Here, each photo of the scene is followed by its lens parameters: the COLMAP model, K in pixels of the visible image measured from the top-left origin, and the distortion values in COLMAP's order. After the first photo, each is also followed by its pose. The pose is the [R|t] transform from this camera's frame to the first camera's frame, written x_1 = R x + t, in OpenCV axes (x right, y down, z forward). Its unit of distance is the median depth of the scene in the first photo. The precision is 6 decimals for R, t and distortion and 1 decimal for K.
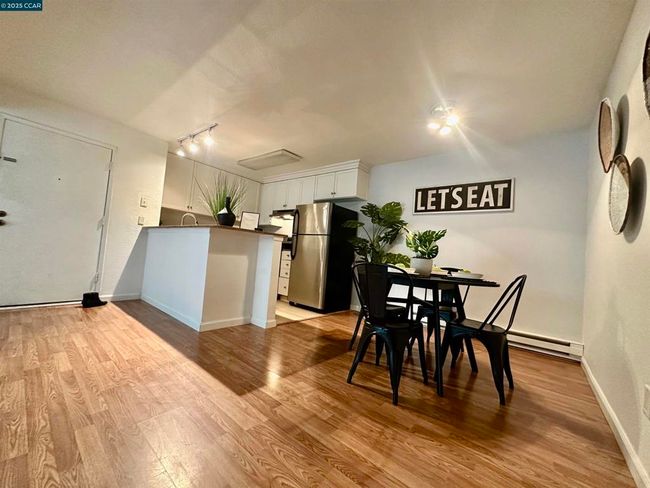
lens RADIAL K [[258.5, 0, 326.7], [0, 258.5, 244.5], [0, 0, 1]] dist [-0.004910, 0.000714]
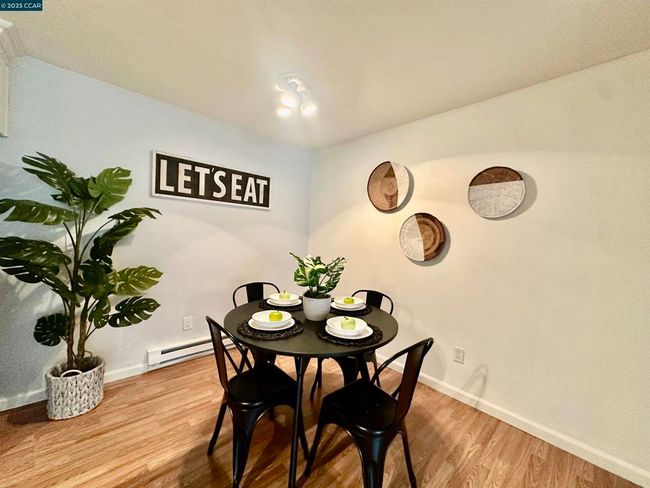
lens RADIAL K [[258.5, 0, 324.3], [0, 258.5, 243.8], [0, 0, 1]] dist [-0.004910, 0.000714]
pose [[0.128130, -0.107718, 0.985890, -0.245879], [-0.081669, 0.989562, 0.118734, -0.125769], [-0.988389, -0.095730, 0.117996, 0.602619]]
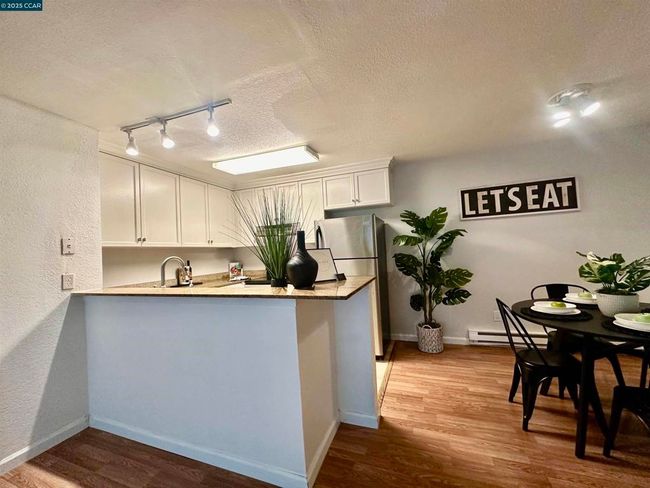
lens RADIAL K [[258.5, 0, 325.8], [0, 258.5, 243.9], [0, 0, 1]] dist [-0.004910, 0.000714]
pose [[0.937783, -0.126573, 0.323329, -0.435861], [0.119589, 0.991957, 0.041465, -0.146303], [-0.325977, -0.000219, 0.945378, 0.377969]]
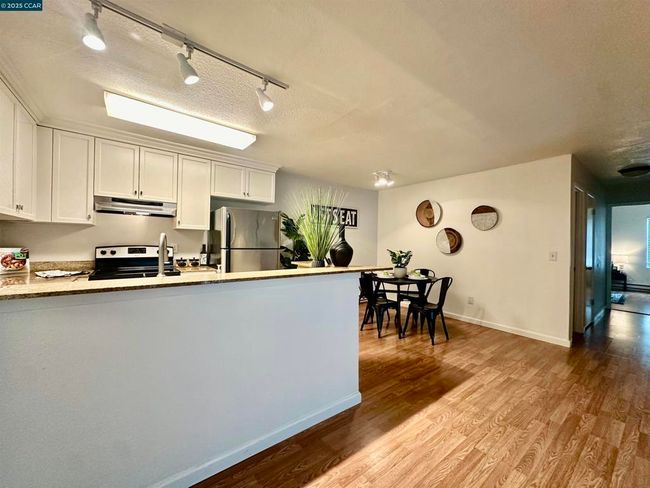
lens RADIAL K [[258.5, 0, 324.2], [0, 258.5, 243.4], [0, 0, 1]] dist [-0.004910, 0.000714]
pose [[0.238873, -0.081587, 0.967617, -0.964016], [-0.037786, 0.994928, 0.093218, -0.168286], [-0.970315, -0.058830, 0.234578, 0.734195]]
